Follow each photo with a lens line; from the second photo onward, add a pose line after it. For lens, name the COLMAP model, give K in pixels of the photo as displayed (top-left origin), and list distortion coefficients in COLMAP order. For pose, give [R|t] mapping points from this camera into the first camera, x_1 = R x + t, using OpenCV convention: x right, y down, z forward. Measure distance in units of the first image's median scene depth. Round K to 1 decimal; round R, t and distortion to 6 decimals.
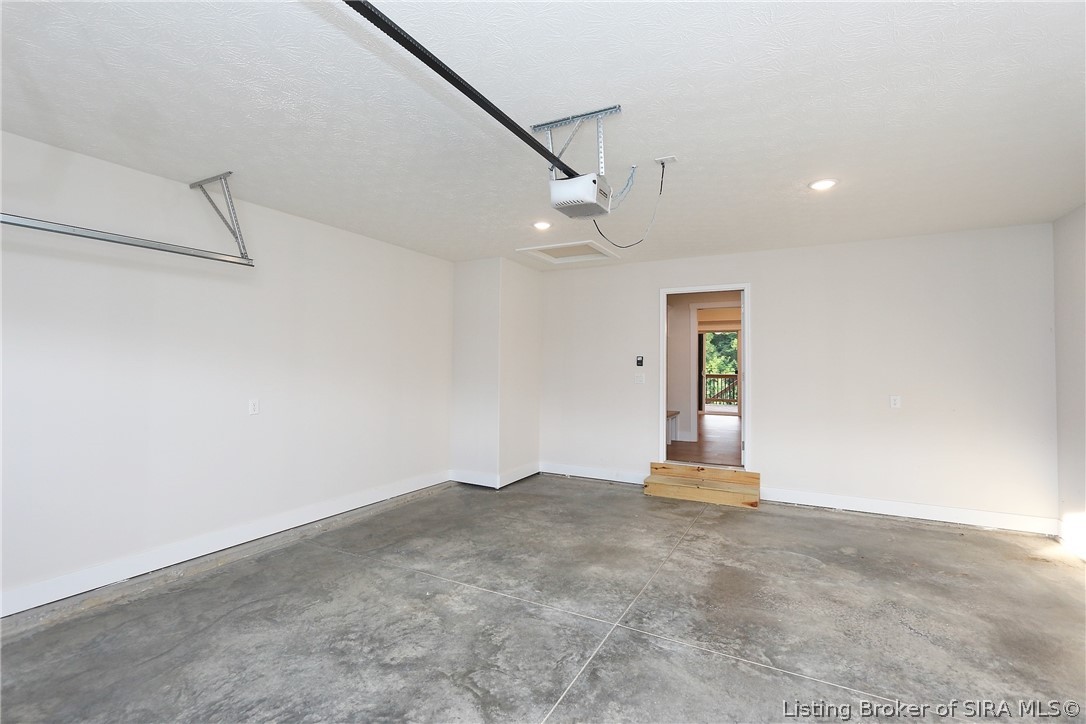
lens RADIAL K [[504.9, 0, 539.0], [0, 504.9, 363.5], [0, 0, 1]] dist [-0.013298, 0.003745]
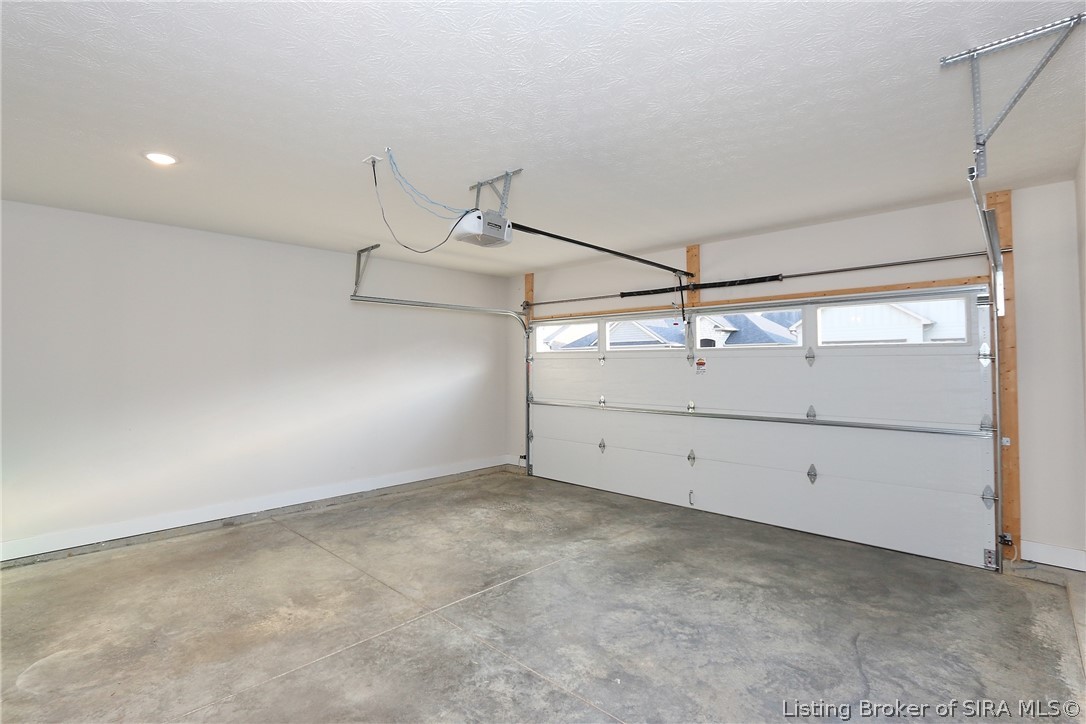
lens RADIAL K [[504.9, 0, 542.2], [0, 504.9, 360.1], [0, 0, 1]] dist [-0.013298, 0.003745]
pose [[-0.968454, -0.001744, 0.249186, -0.327648], [-0.004416, 0.999939, -0.010165, -0.001733], [-0.249153, -0.010945, -0.968402, 1.935428]]
